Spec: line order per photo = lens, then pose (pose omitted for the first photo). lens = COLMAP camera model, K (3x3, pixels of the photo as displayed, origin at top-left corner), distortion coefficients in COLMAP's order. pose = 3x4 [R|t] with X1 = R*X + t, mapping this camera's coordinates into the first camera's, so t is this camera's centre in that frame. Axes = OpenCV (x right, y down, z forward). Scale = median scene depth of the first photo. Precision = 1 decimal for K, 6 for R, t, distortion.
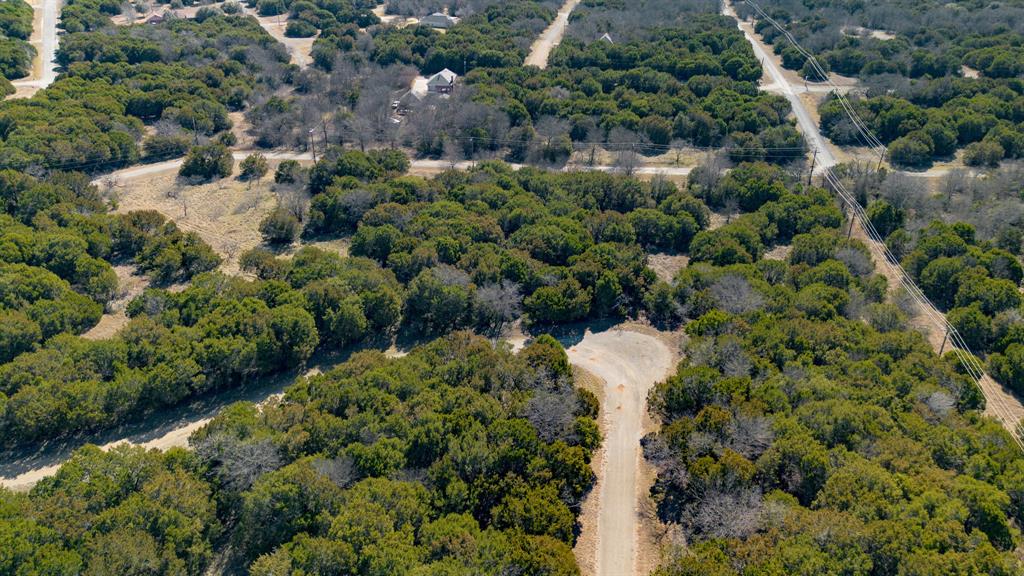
lens RADIAL K [[723.1, 0, 510.4], [0, 723.1, 290.2], [0, 0, 1]] dist [0.074549, -0.079865]
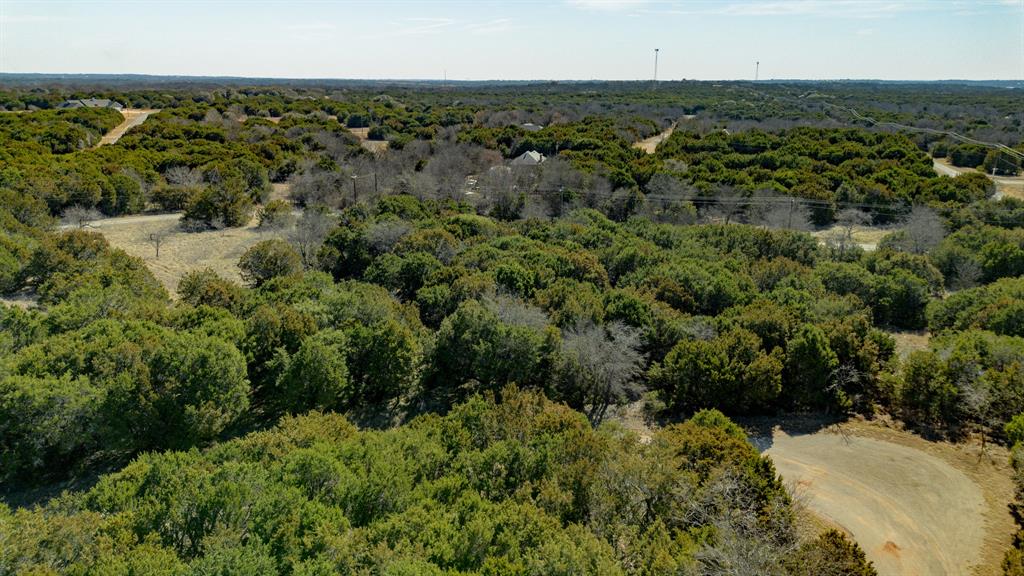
lens RADIAL K [[723.1, 0, 508.7], [0, 723.1, 288.4], [0, 0, 1]] dist [0.074549, -0.079865]
pose [[0.991967, 0.036379, -0.121152, -0.020298], [-0.062638, 0.973354, -0.220587, 0.079739], [0.109899, 0.226404, 0.967814, 0.439429]]
